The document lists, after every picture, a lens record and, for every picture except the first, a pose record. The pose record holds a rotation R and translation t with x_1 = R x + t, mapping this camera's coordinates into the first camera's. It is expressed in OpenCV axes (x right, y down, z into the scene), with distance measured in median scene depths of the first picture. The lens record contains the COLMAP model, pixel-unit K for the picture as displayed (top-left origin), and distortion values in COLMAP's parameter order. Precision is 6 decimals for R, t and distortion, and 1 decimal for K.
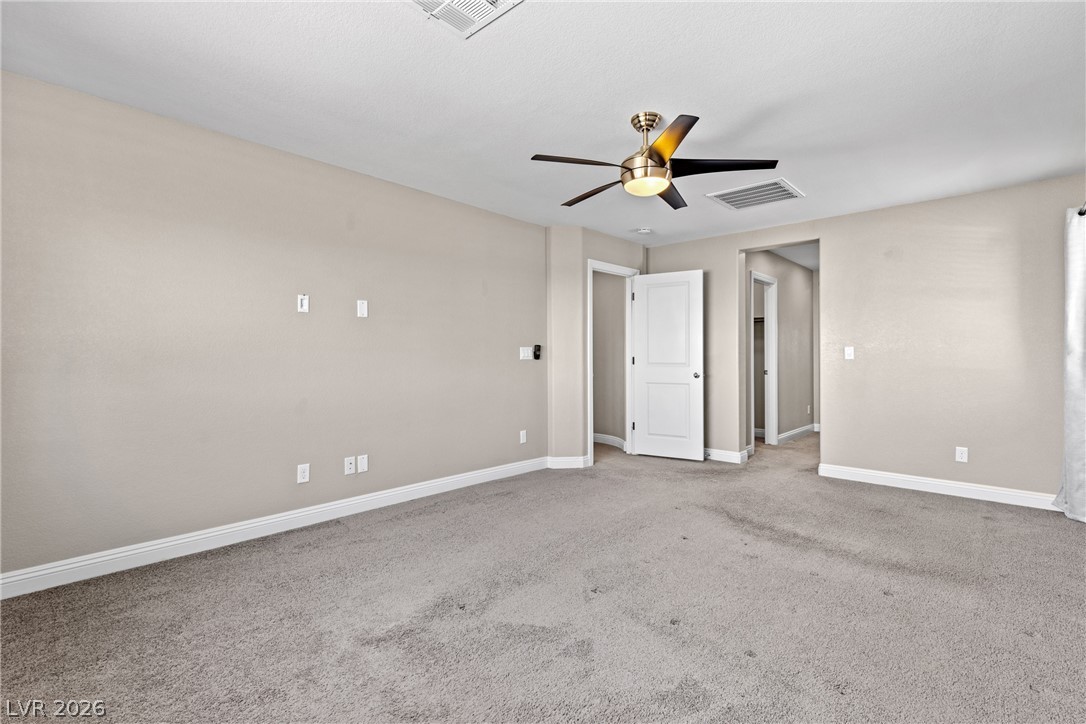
lens RADIAL K [[492.2, 0, 543.9], [0, 492.2, 351.3], [0, 0, 1]] dist [0.001162, -0.000416]
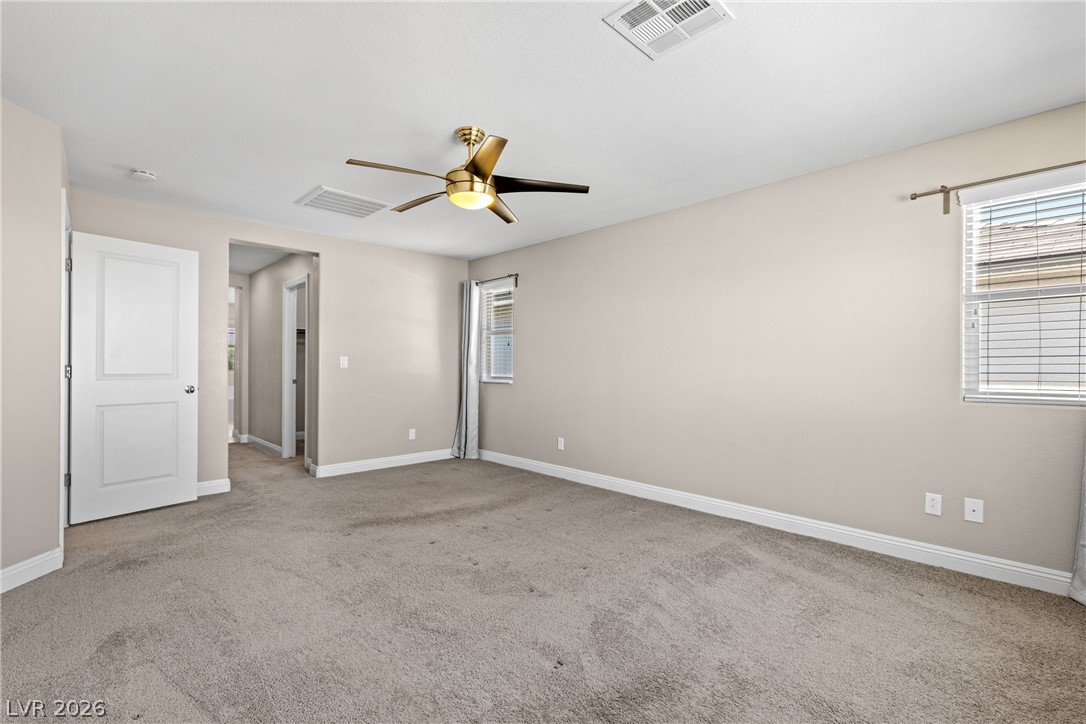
lens RADIAL K [[492.2, 0, 547.0], [0, 492.2, 367.6], [0, 0, 1]] dist [0.001162, -0.000416]
pose [[0.052263, -0.006719, 0.998611, -0.585947], [-0.017222, 0.999823, 0.007628, -0.000566], [-0.998485, -0.017596, 0.052138, 0.571703]]
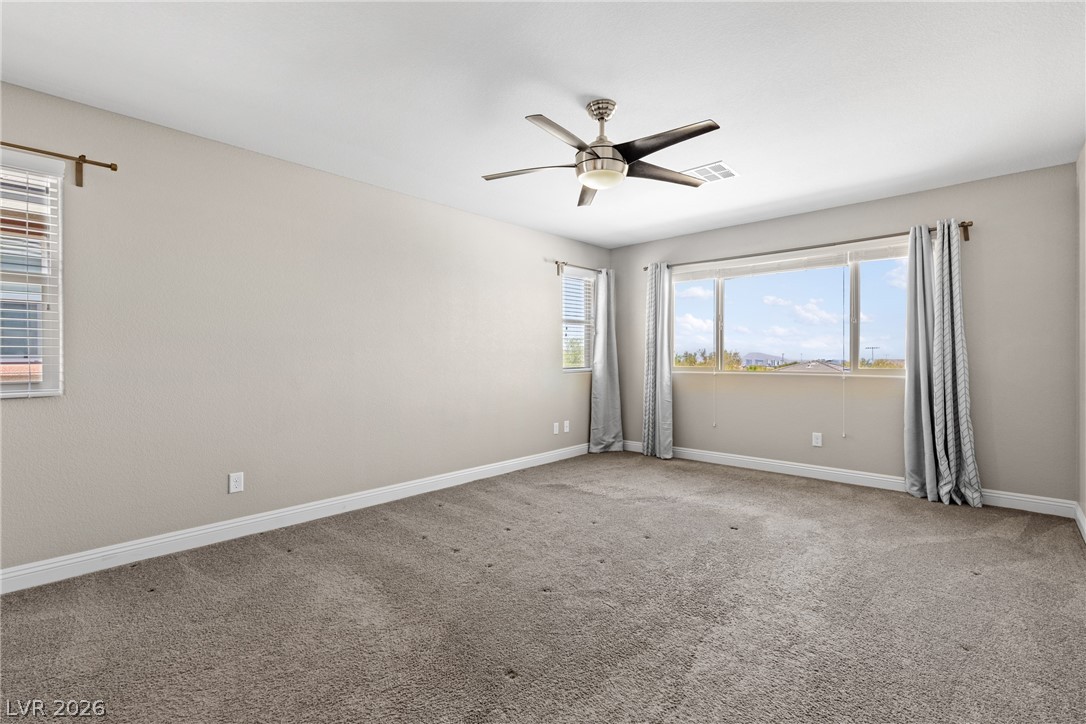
lens RADIAL K [[492.2, 0, 546.7], [0, 492.2, 361.0], [0, 0, 1]] dist [0.001162, -0.000416]
pose [[-0.999953, 0.001273, -0.009661, 0.242096], [0.001337, 0.999977, -0.006674, 0.019901], [0.009652, -0.006686, -0.999931, 1.433777]]
